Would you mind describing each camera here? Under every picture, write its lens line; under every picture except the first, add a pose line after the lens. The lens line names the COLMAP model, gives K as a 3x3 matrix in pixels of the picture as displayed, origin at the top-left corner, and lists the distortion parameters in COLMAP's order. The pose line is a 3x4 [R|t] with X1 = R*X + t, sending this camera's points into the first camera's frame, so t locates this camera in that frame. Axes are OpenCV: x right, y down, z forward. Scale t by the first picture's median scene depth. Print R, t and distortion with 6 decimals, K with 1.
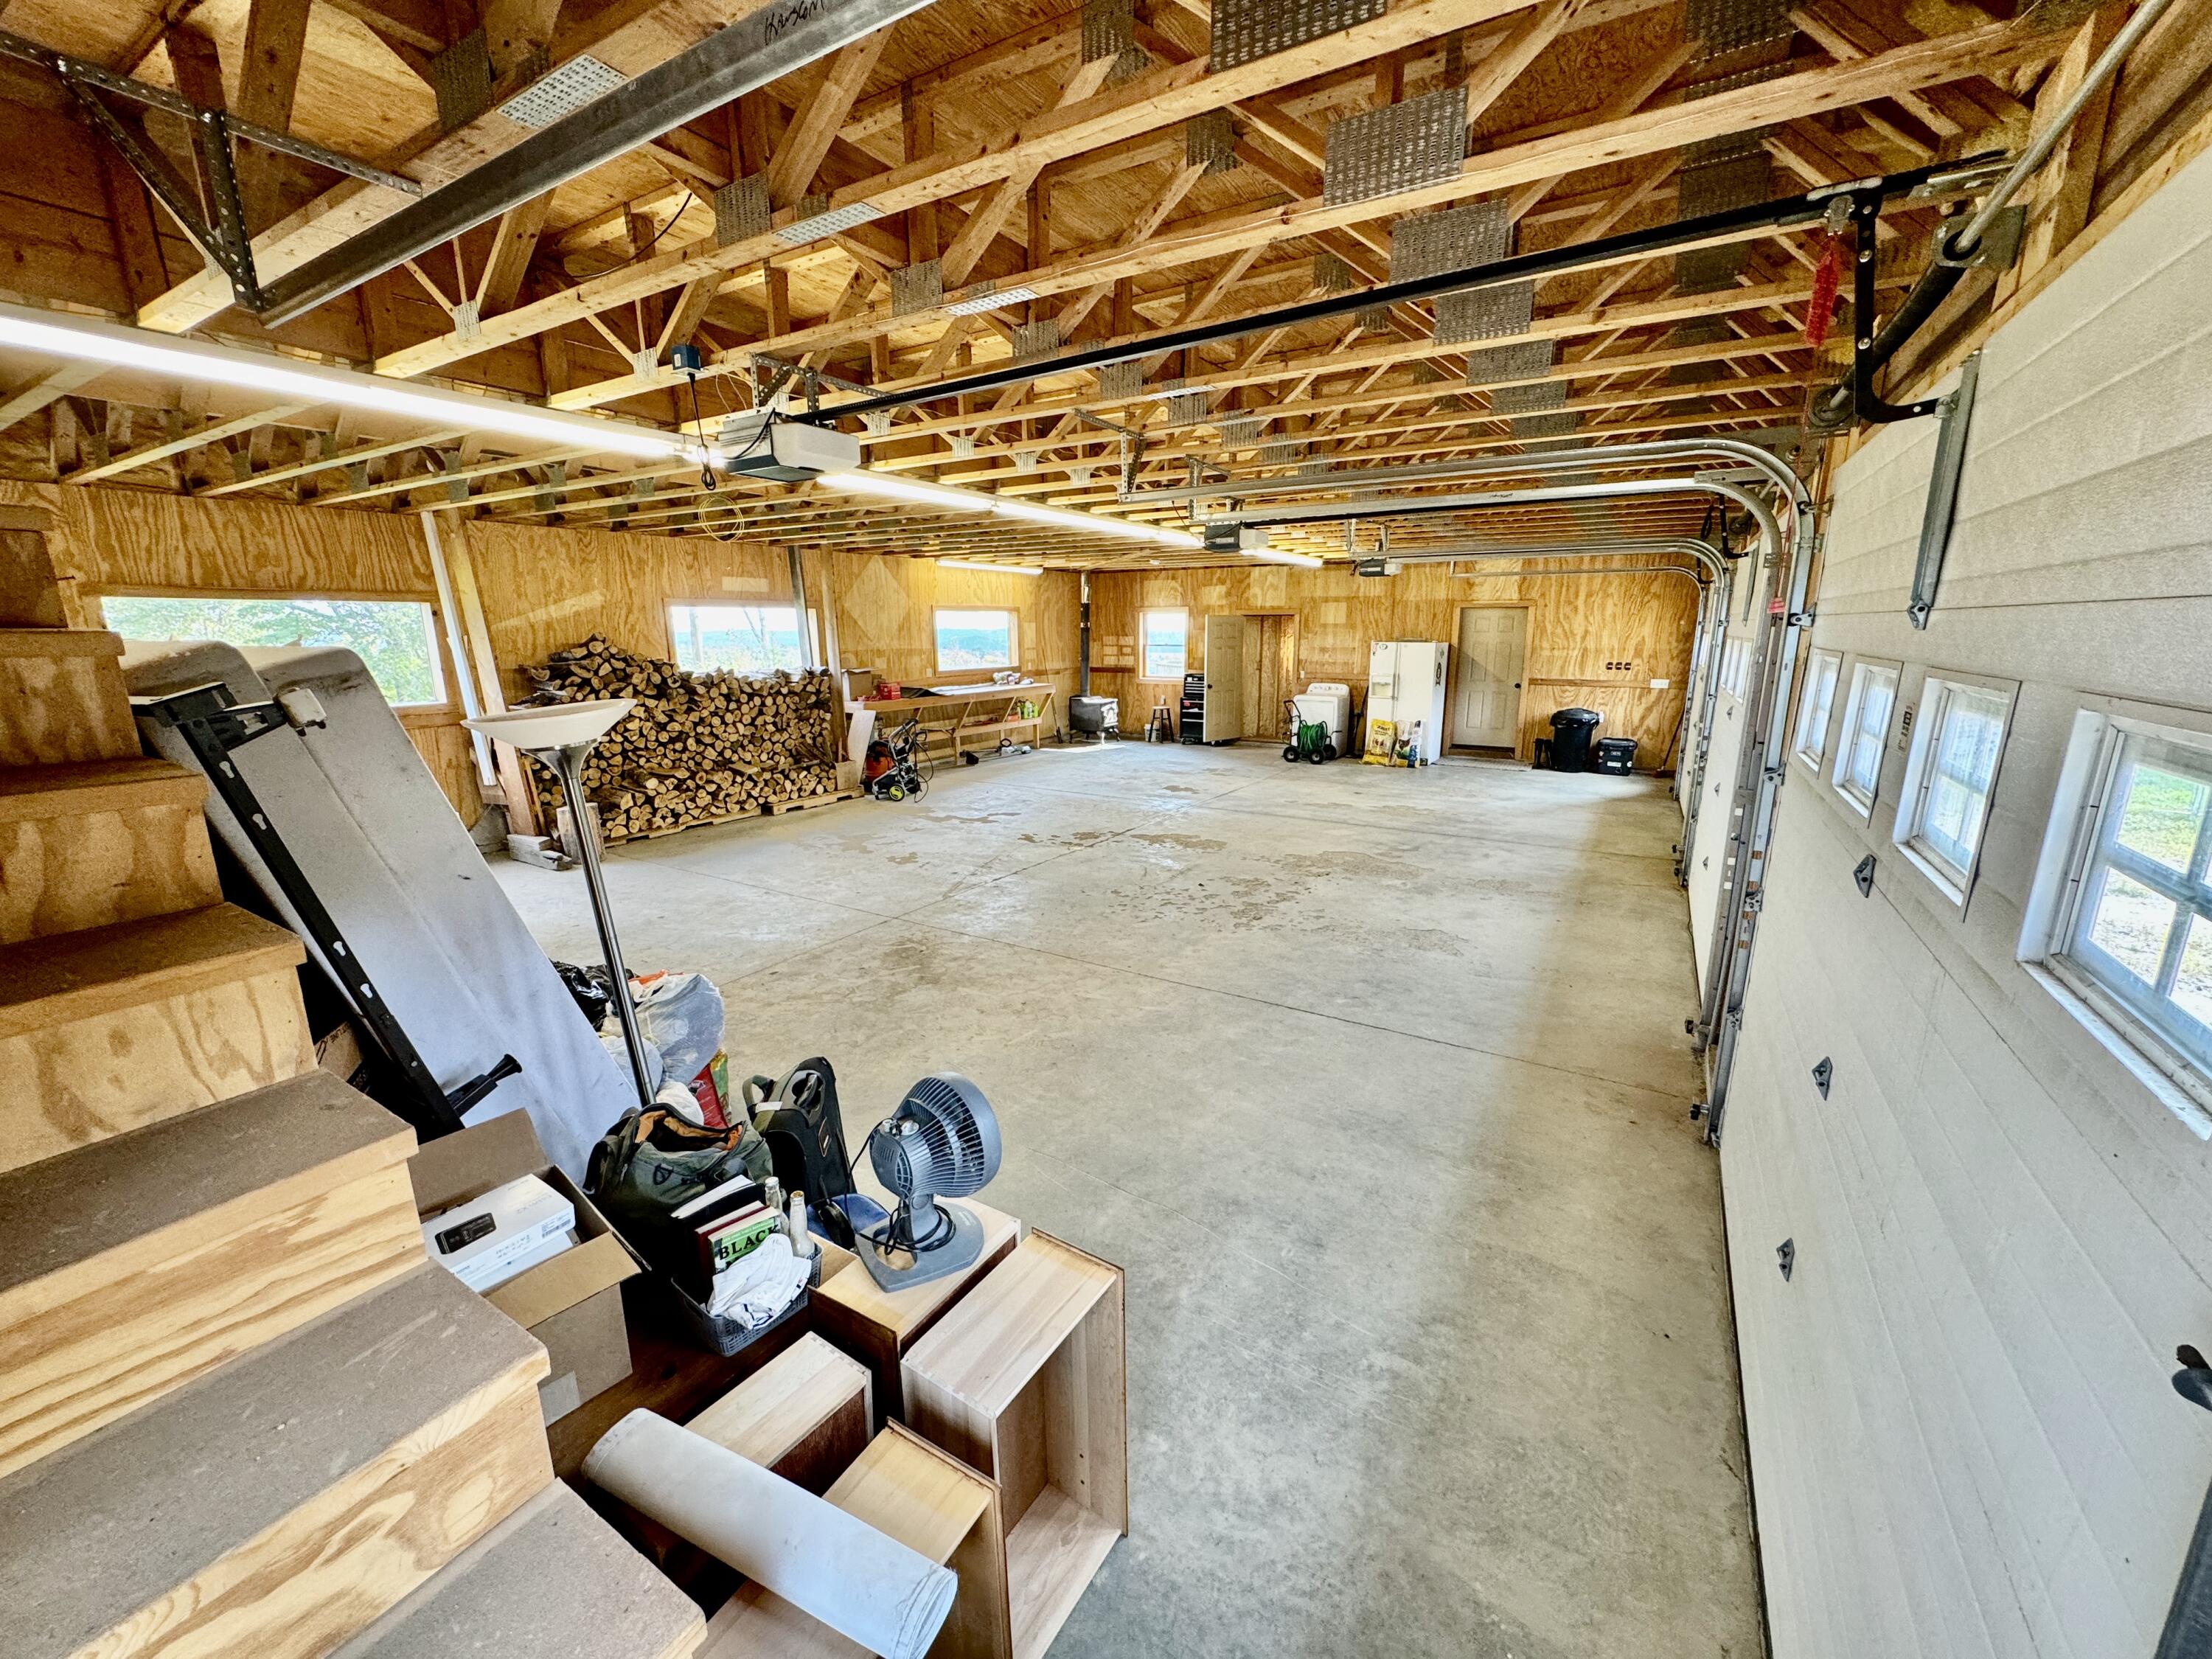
lens RADIAL K [[879.4, 0, 1097.0], [0, 879.4, 842.5], [0, 0, 1]] dist [-0.001474, -0.000568]
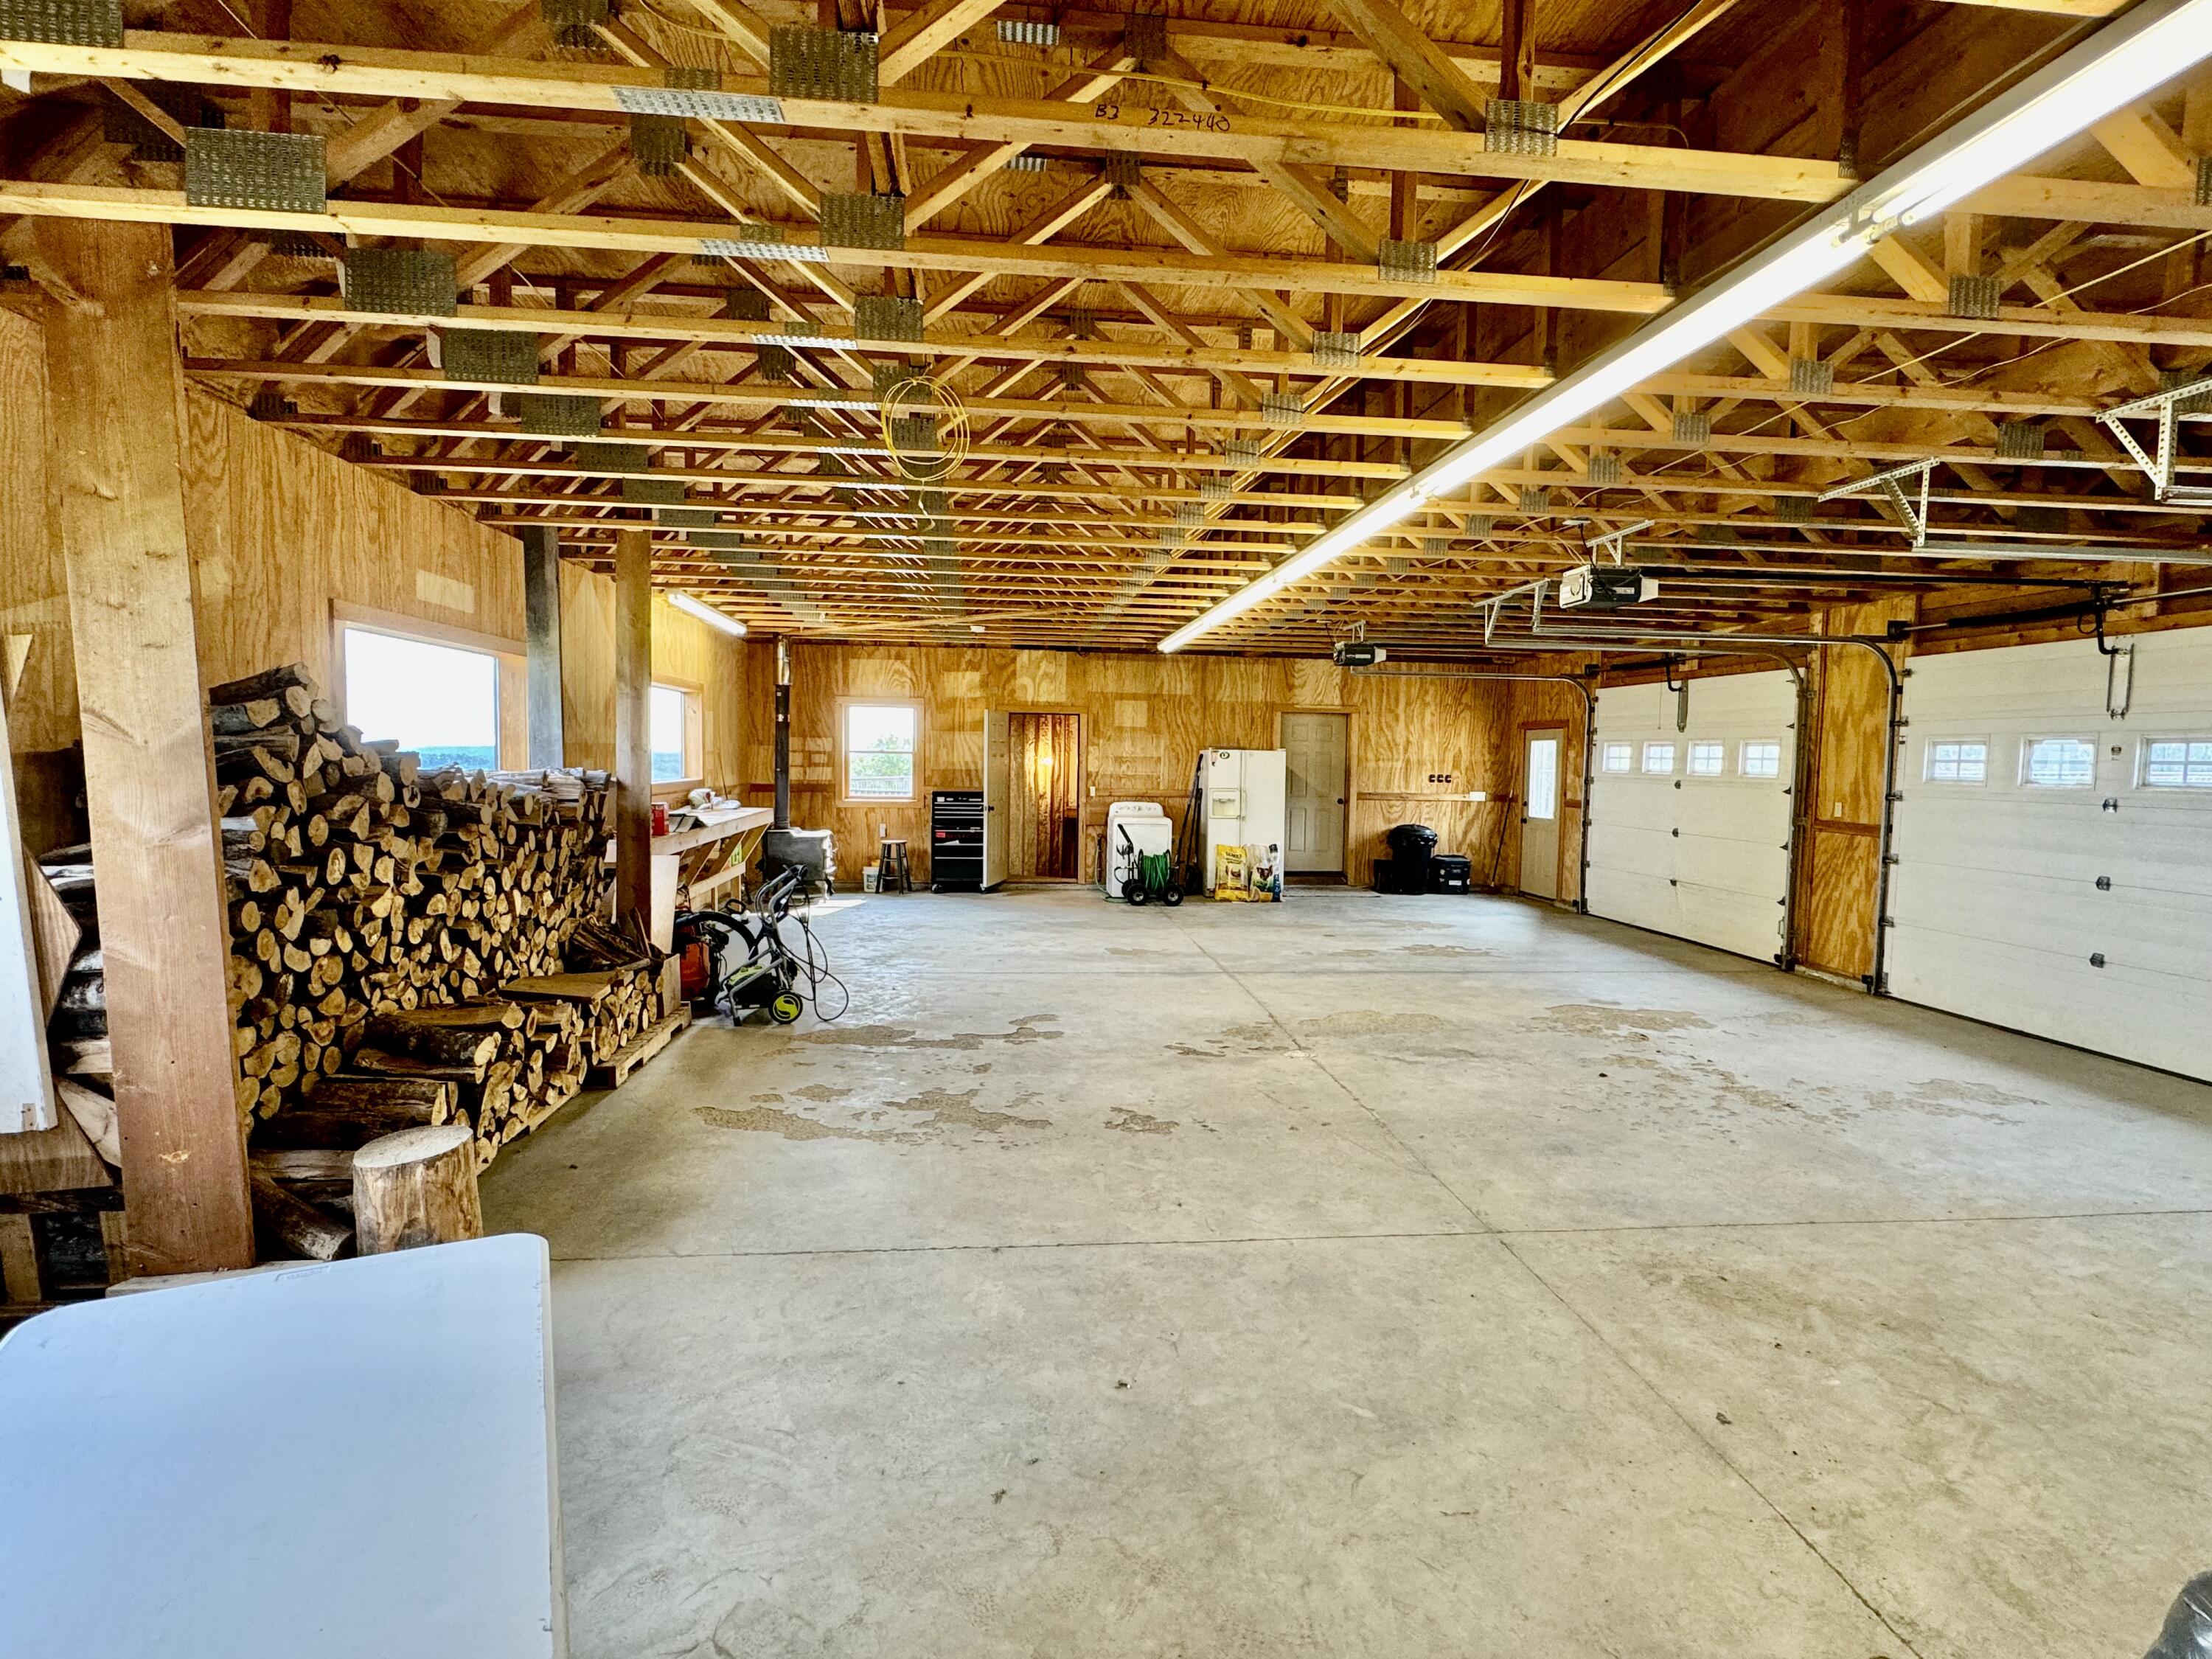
lens RADIAL K [[1099.7, 0, 1103.6], [0, 1099.7, 829.0], [0, 0, 1]] dist [-0.000757, 0.000393]
pose [[0.791665, -0.024785, 0.610452, -0.395388], [0.126631, 0.984135, -0.124266, -0.046401], [-0.597688, 0.175679, 0.782244, 0.300133]]
